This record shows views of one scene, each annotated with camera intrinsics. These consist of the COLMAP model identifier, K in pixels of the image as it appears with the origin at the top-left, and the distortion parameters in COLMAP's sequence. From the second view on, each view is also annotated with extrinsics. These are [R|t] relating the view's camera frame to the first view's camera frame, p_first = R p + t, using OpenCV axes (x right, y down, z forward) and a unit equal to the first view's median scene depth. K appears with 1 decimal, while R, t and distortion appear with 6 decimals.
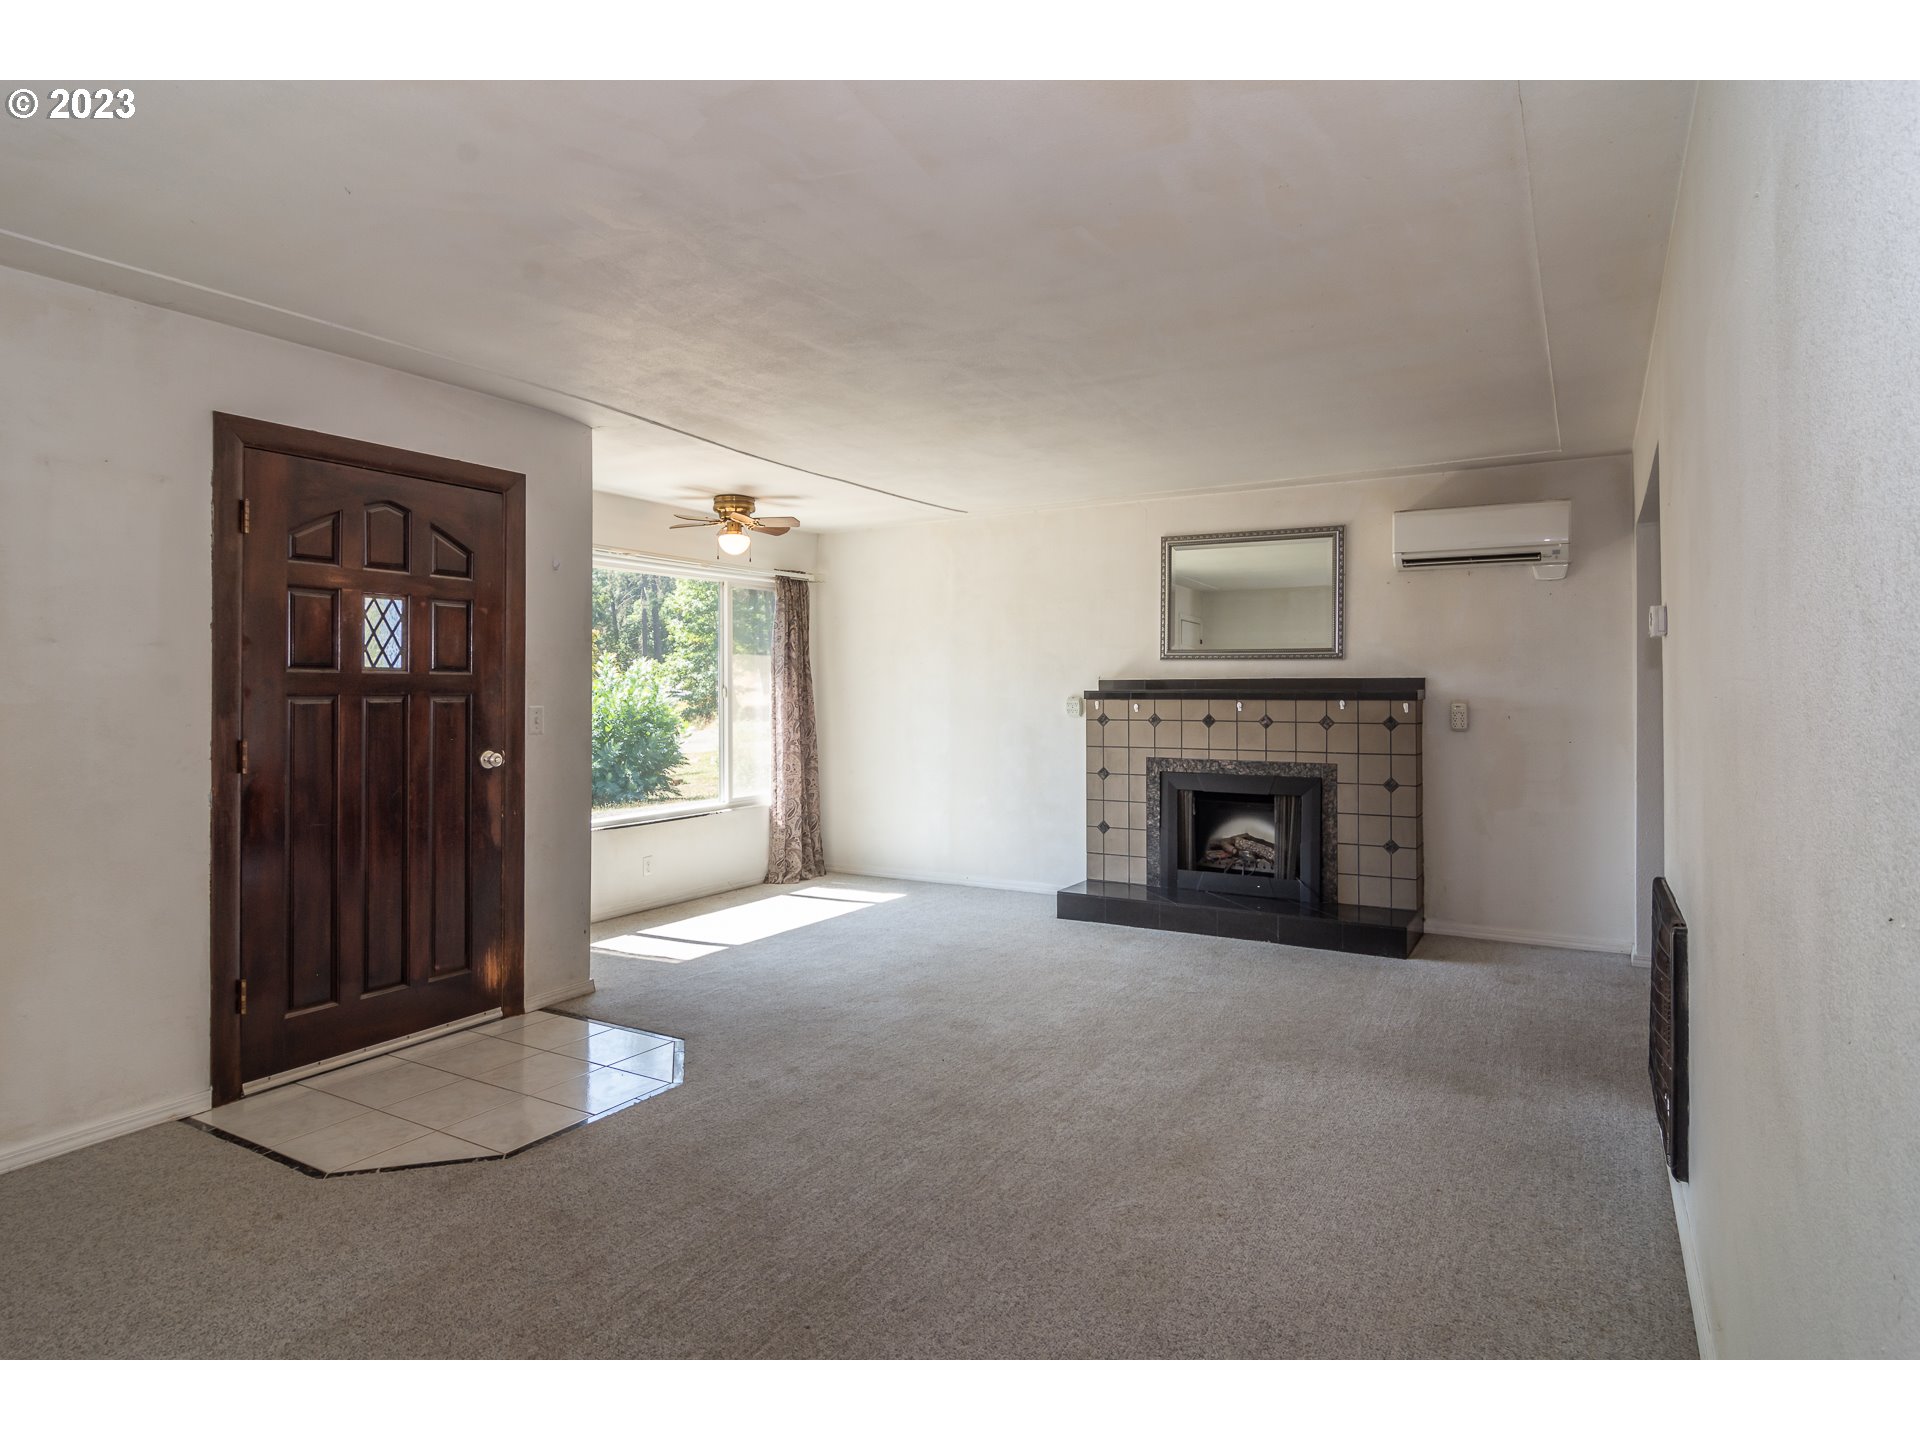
lens RADIAL K [[1065.0, 0, 947.6], [0, 1065.0, 676.0], [0, 0, 1]] dist [-0.005642, 0.002789]
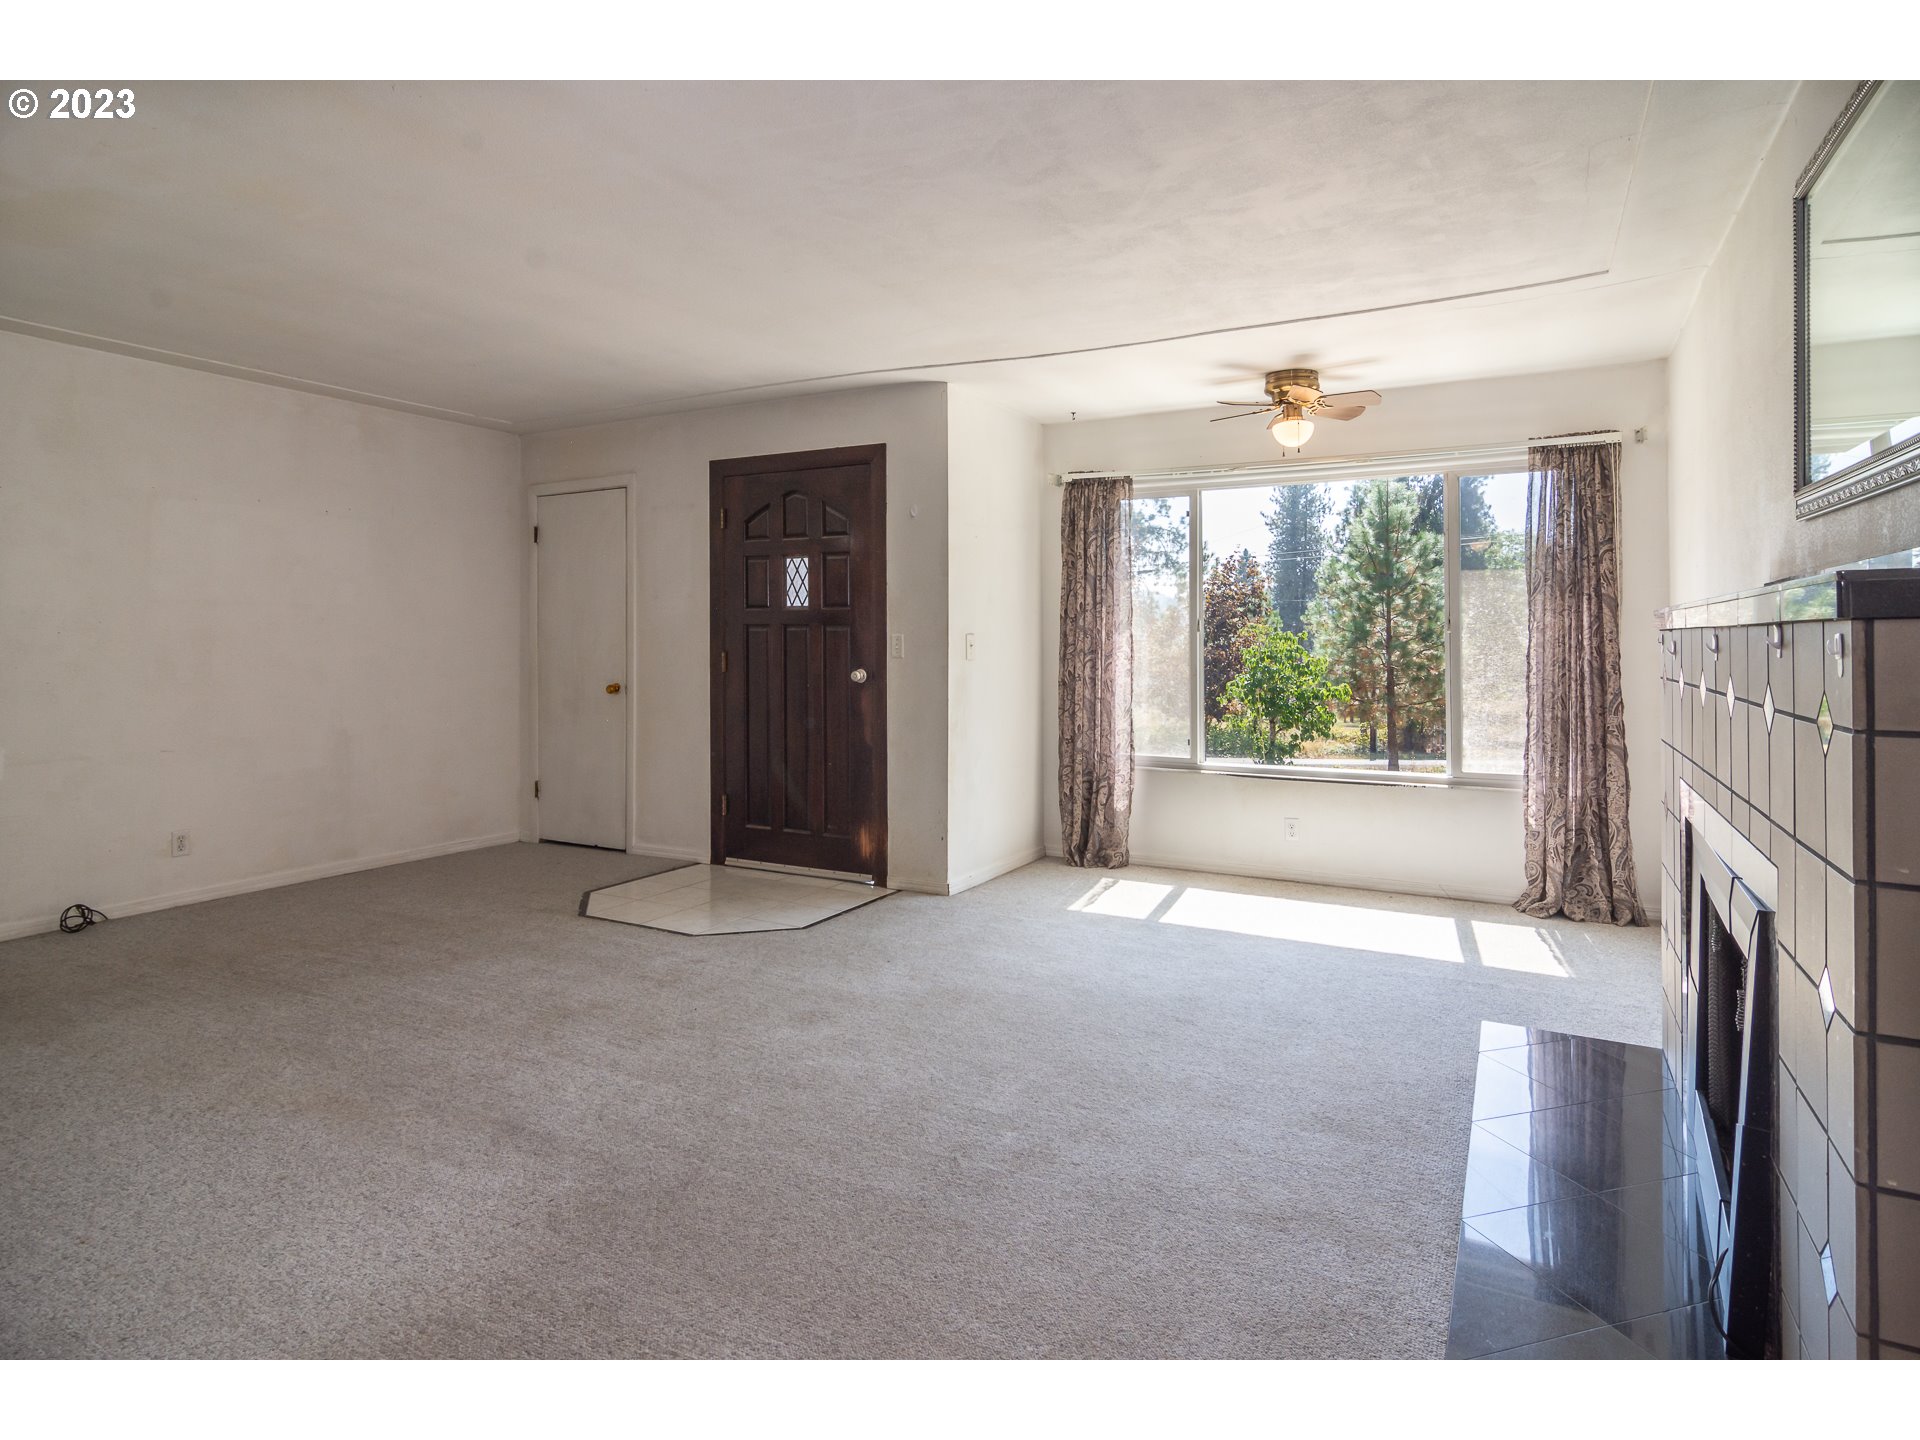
lens RADIAL K [[1065.0, 0, 974.0], [0, 1065.0, 633.8], [0, 0, 1]] dist [-0.005642, 0.002789]
pose [[0.043400, -0.001379, -0.999057, 0.624852], [0.011939, 0.999928, -0.000862, 0.022973], [0.998986, -0.011891, 0.043413, 0.800655]]
